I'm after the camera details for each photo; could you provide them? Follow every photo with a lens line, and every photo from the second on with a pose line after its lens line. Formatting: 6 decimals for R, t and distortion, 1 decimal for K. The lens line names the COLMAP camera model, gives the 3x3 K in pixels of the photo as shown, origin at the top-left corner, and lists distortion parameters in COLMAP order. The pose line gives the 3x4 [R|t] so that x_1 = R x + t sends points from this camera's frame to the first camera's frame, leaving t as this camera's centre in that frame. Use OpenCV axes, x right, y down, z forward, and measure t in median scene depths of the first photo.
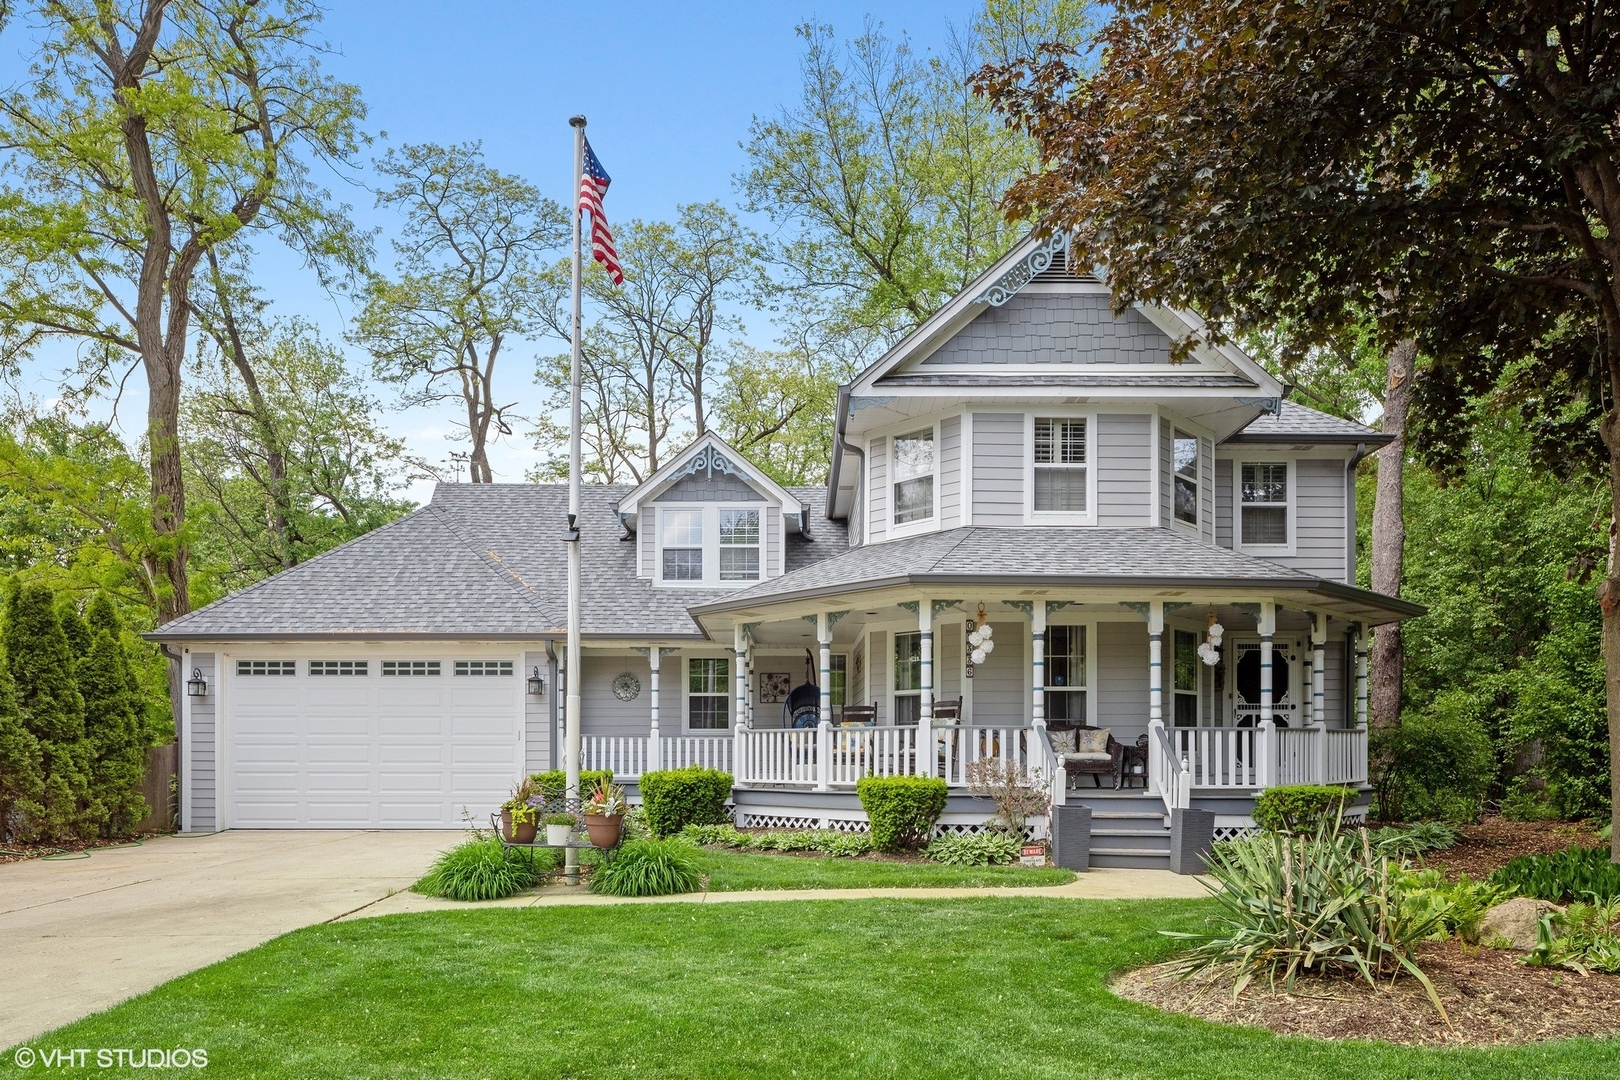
lens RADIAL K [[1137.2, 0, 810.0], [0, 1137.2, 540.0], [0, 0, 1]] dist [0.003113, 0.001192]
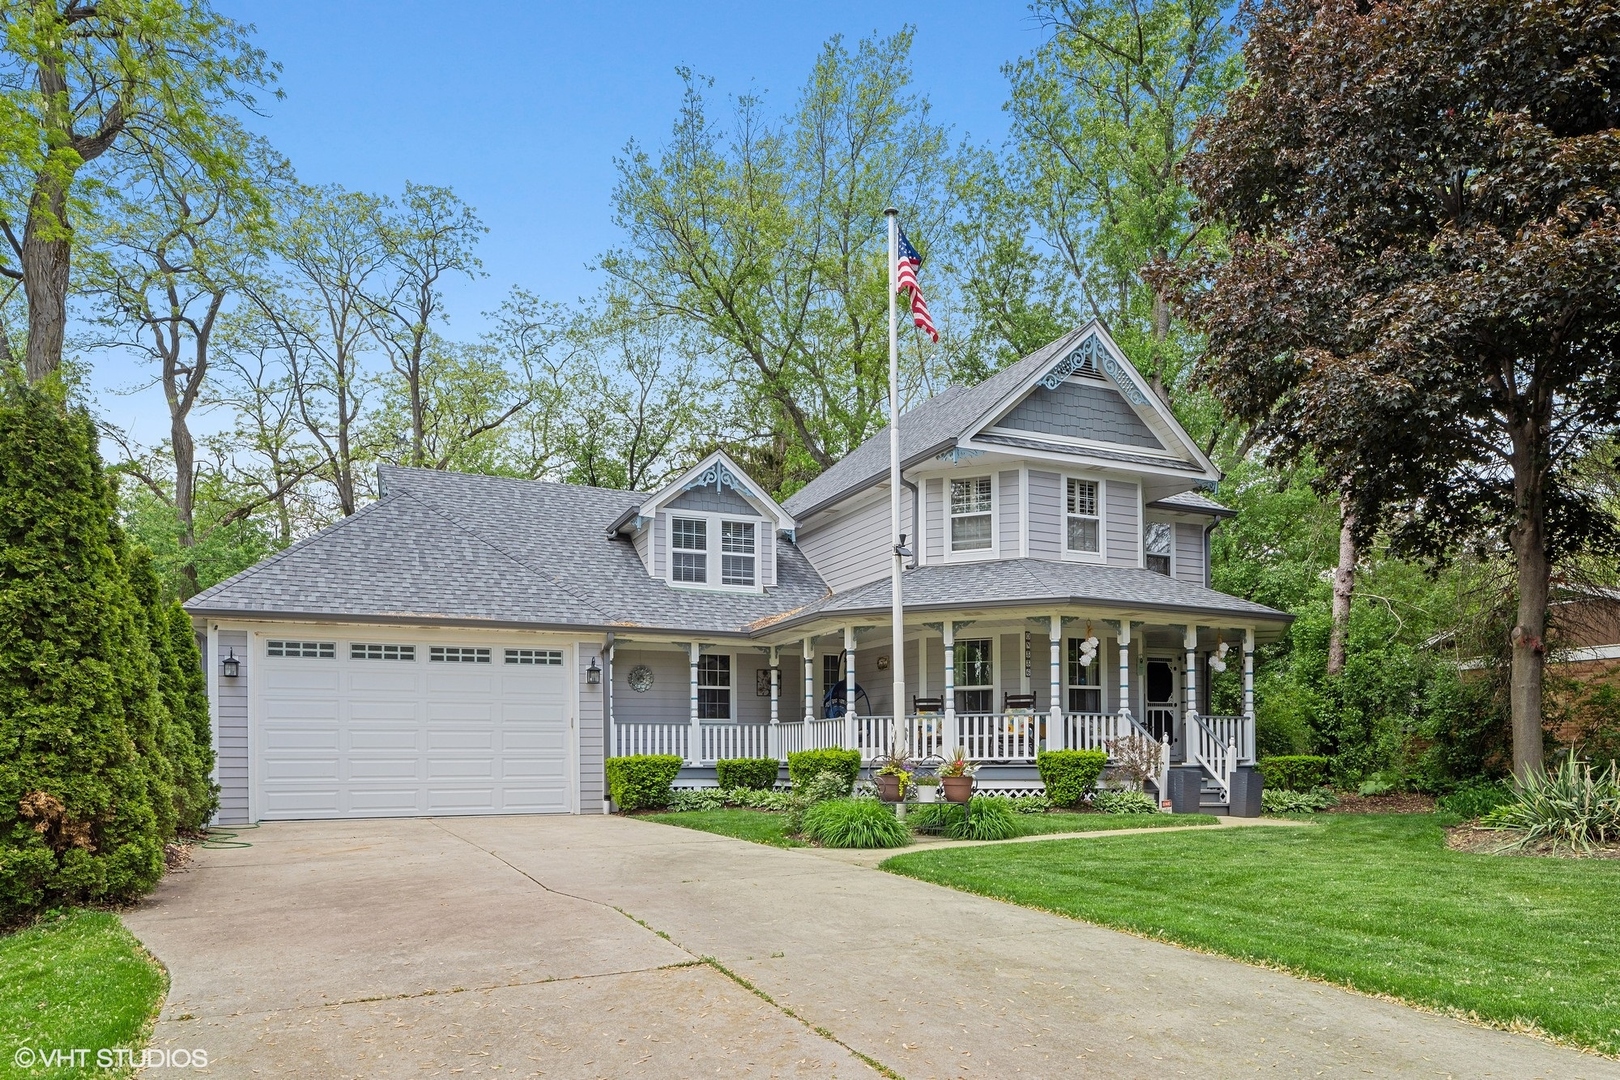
lens RADIAL K [[1103.8, 0, 809.8], [0, 1103.8, 494.0], [0, 0, 1]] dist [-0.003690, 0.000311]
pose [[0.905563, 0.093026, 0.413887, -0.495999], [-0.074004, 0.995341, -0.061798, 0.008935], [-0.417707, 0.025333, 0.908228, -0.018554]]
